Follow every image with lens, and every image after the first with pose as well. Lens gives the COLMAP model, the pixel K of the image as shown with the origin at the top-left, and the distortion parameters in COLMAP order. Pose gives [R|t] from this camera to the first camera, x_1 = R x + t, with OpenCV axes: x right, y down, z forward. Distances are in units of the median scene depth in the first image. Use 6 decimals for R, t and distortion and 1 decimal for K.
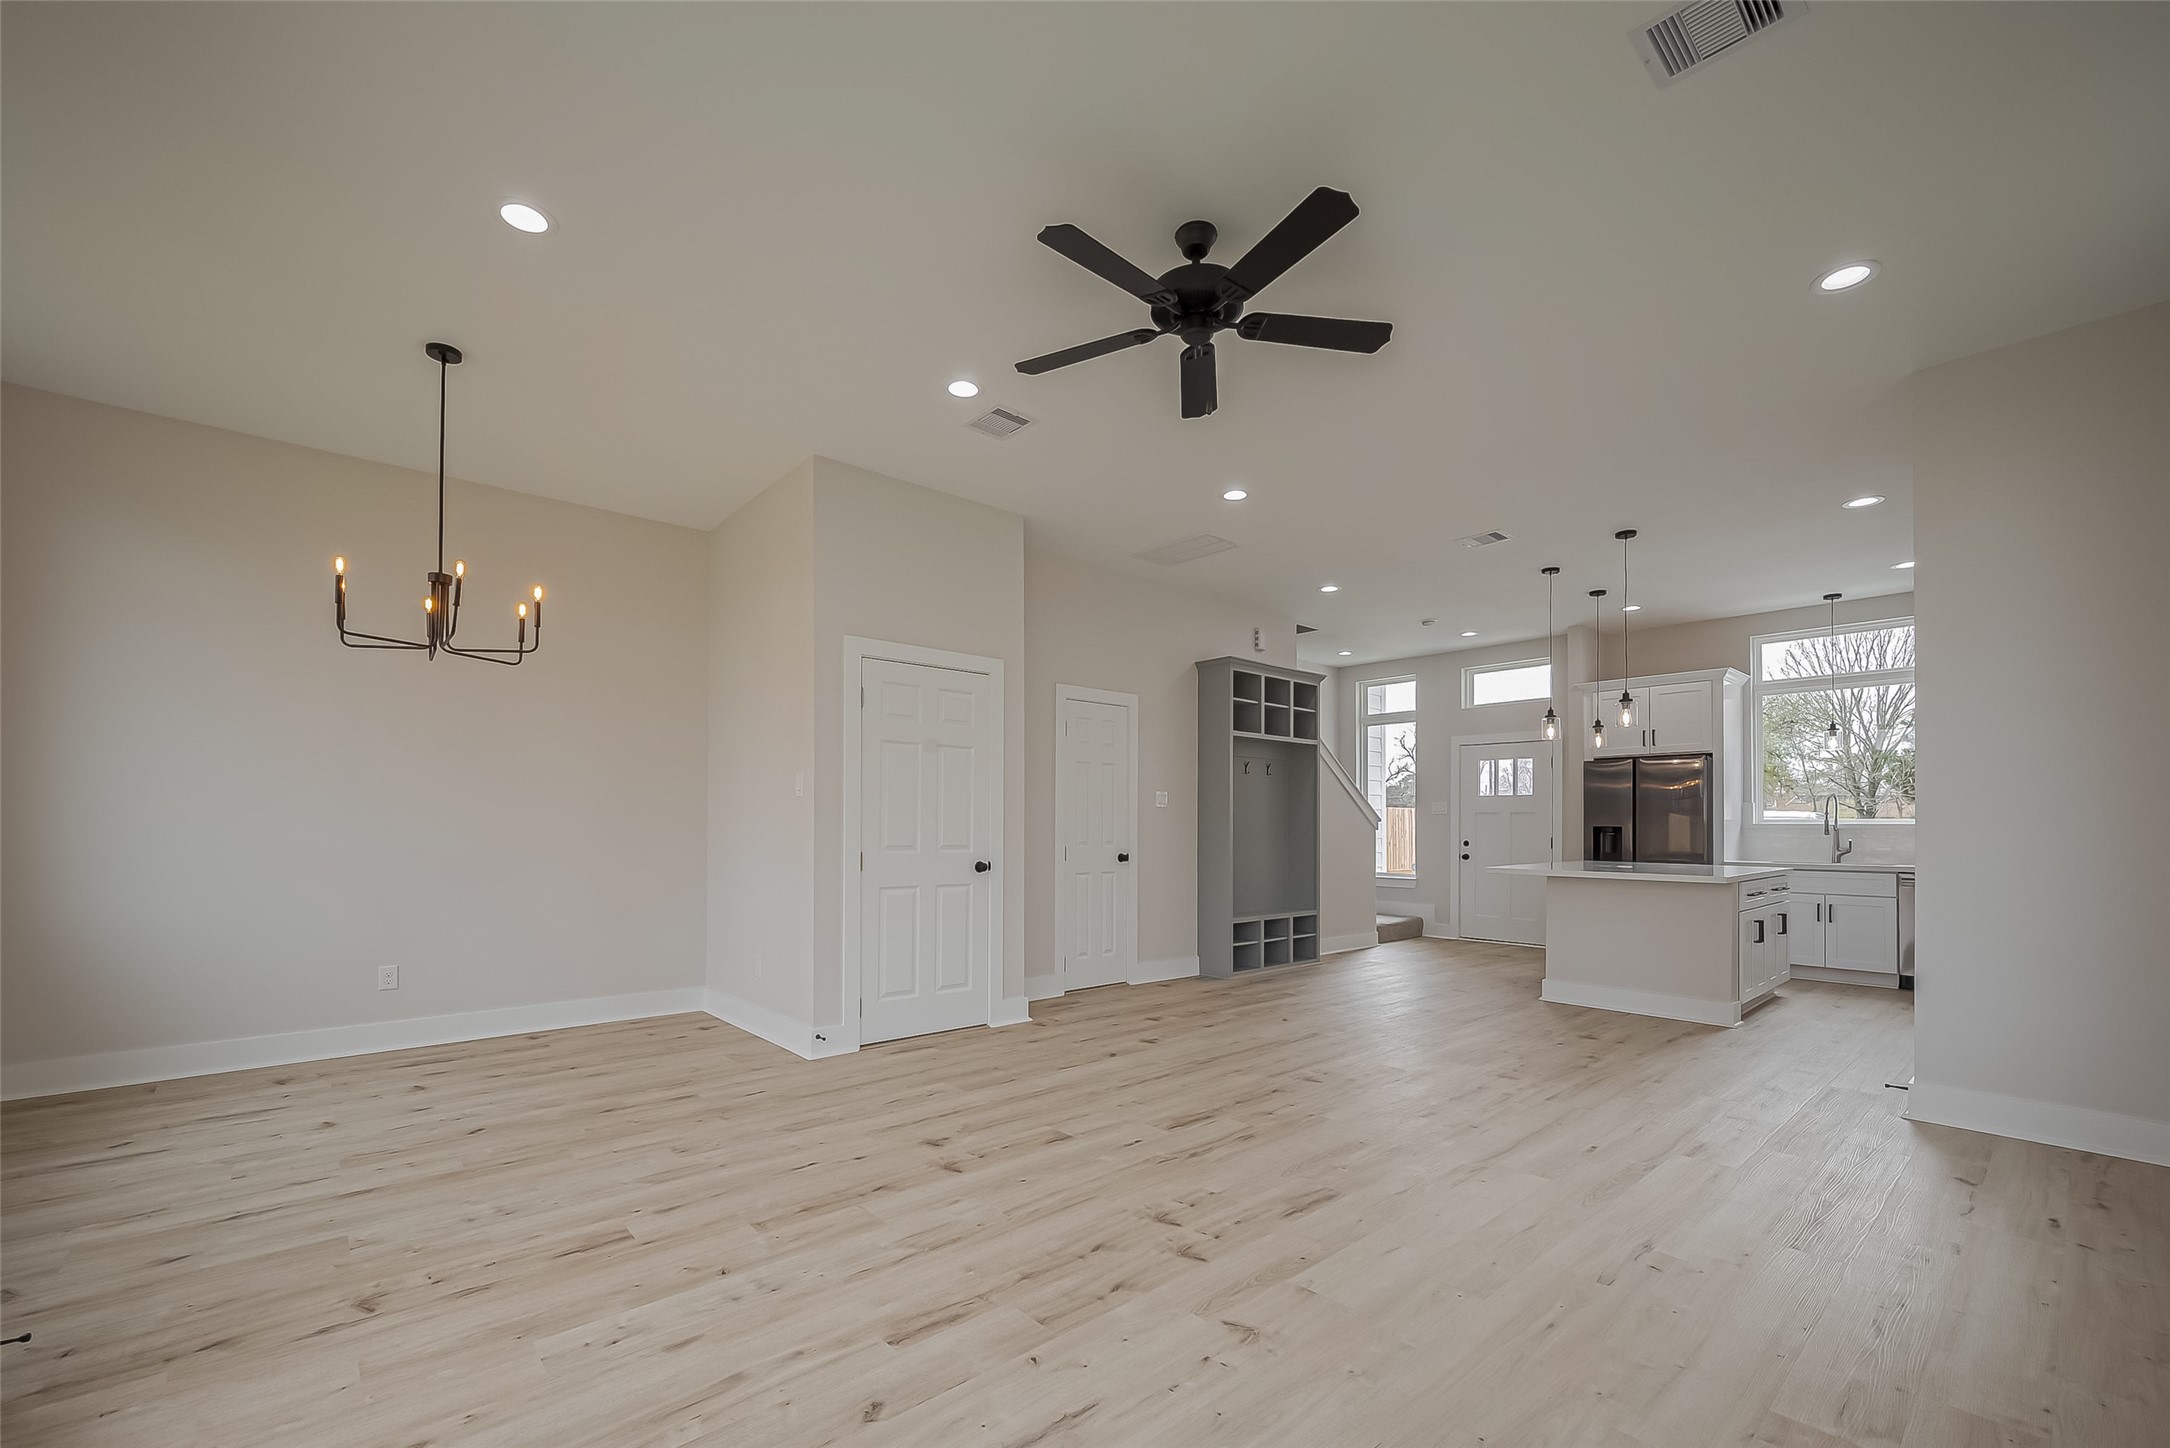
lens RADIAL K [[874.9, 0, 1084.7], [0, 874.9, 821.4], [0, 0, 1]] dist [-0.001254, -0.000032]
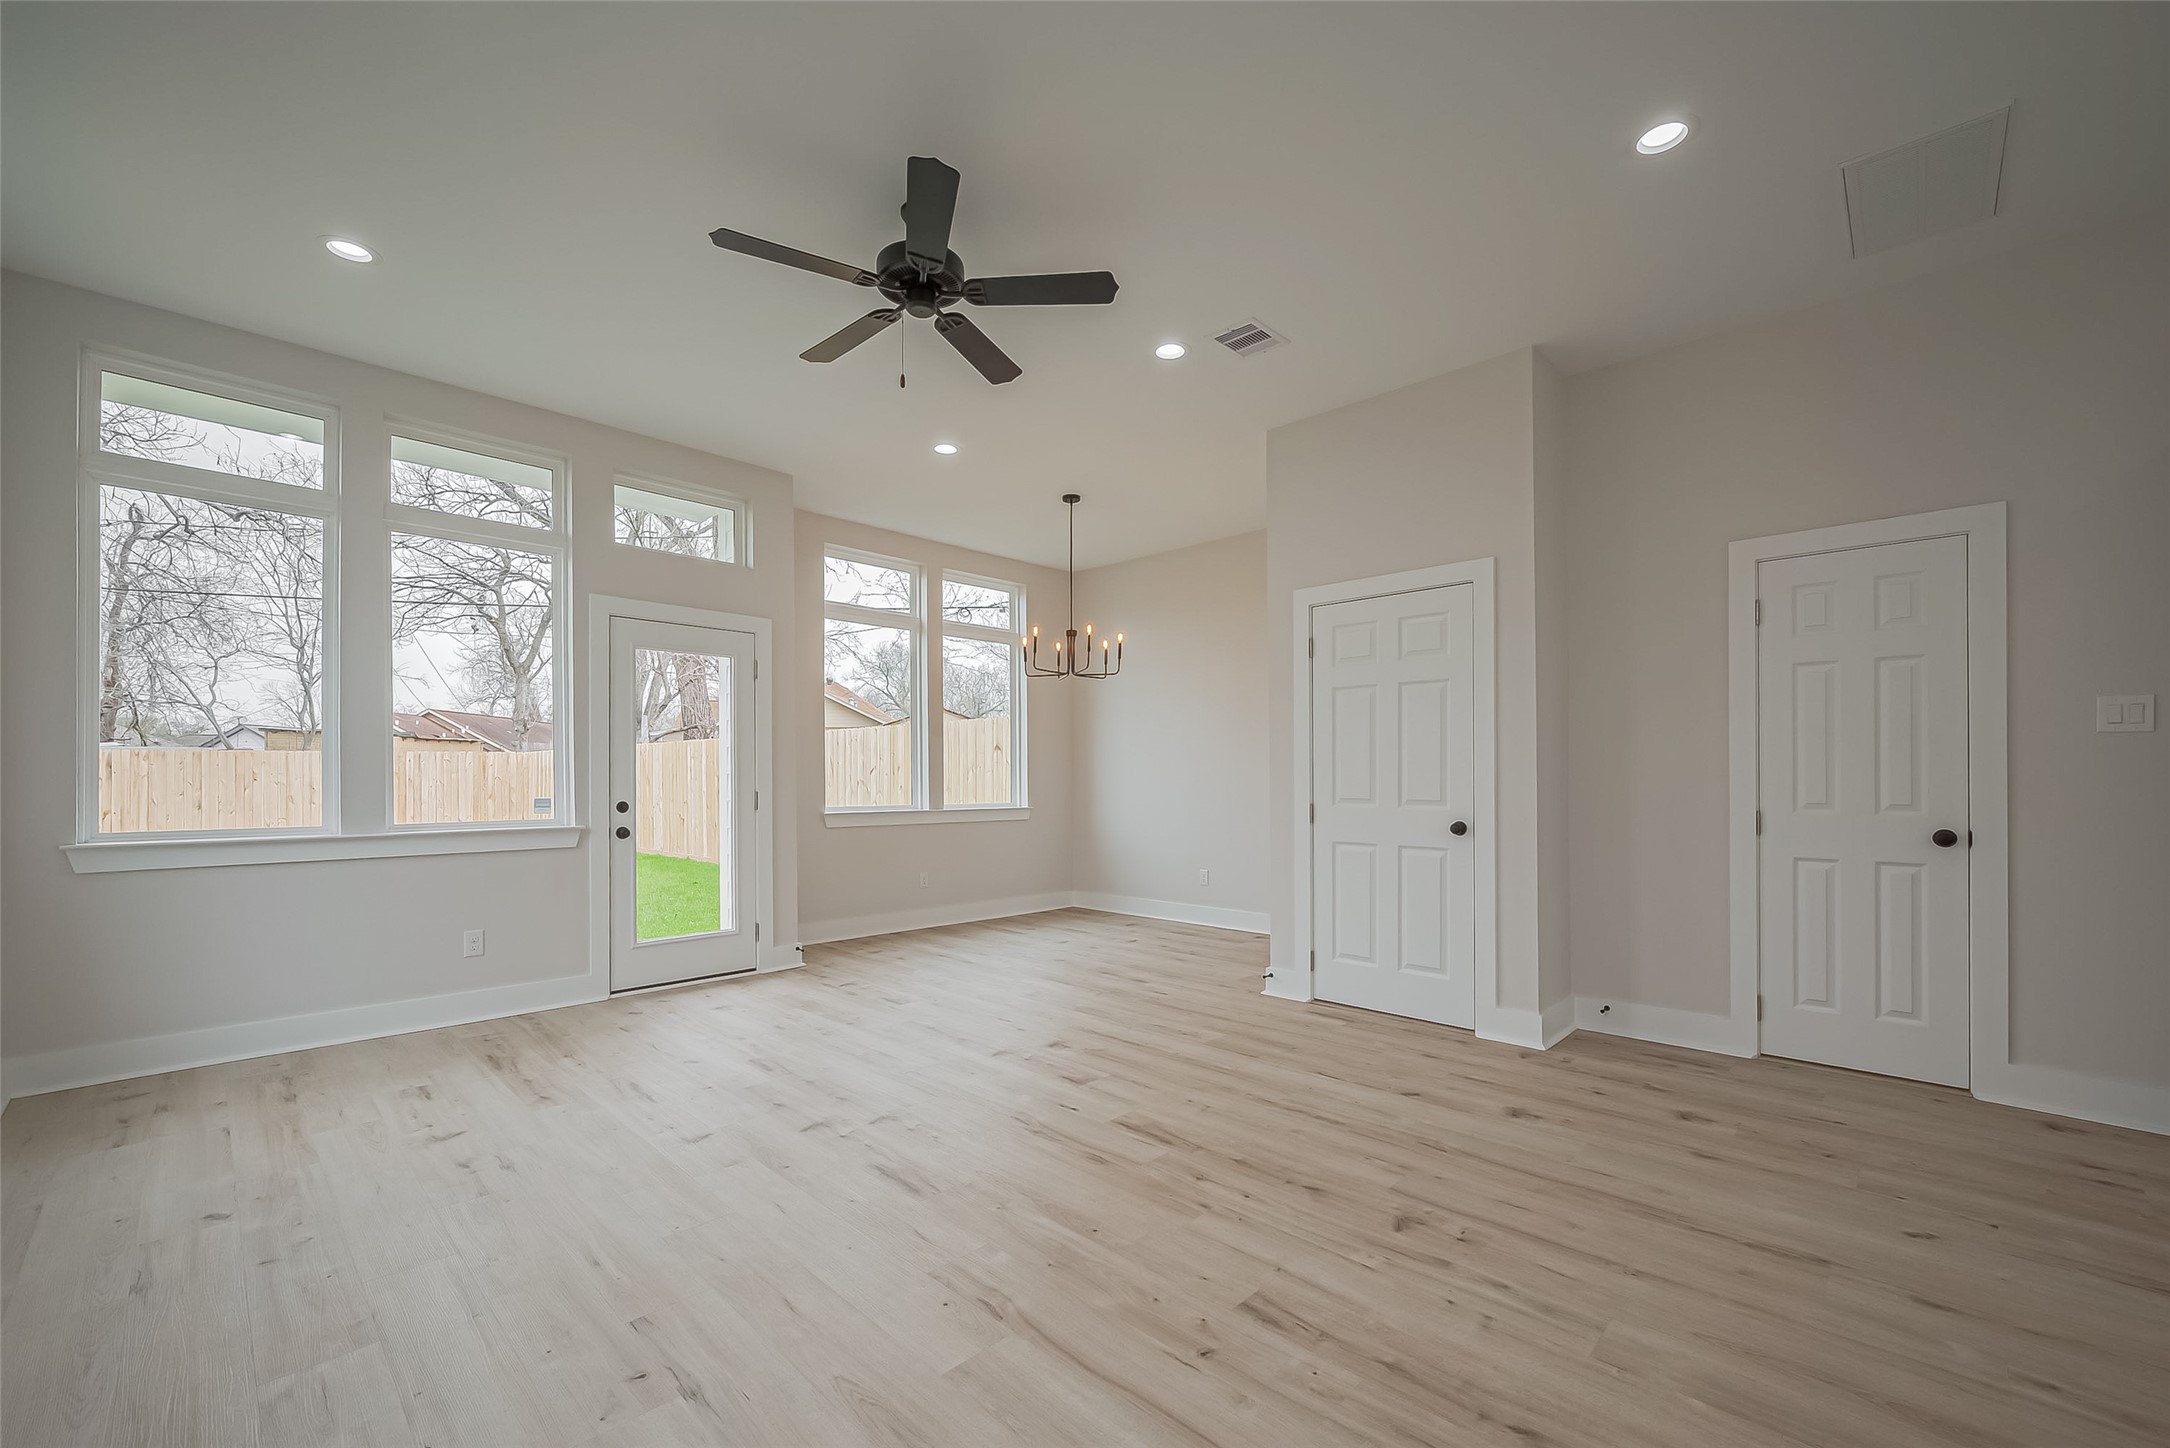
lens RADIAL K [[875.6, 0, 1085.4], [0, 875.6, 781.1], [0, 0, 1]] dist [-0.000408, -0.000120]
pose [[0.087224, 0.001478, -0.996188, 0.774248], [0.006443, 0.999977, 0.002047, 0.006372], [0.996168, -0.006597, 0.087212, 0.716676]]
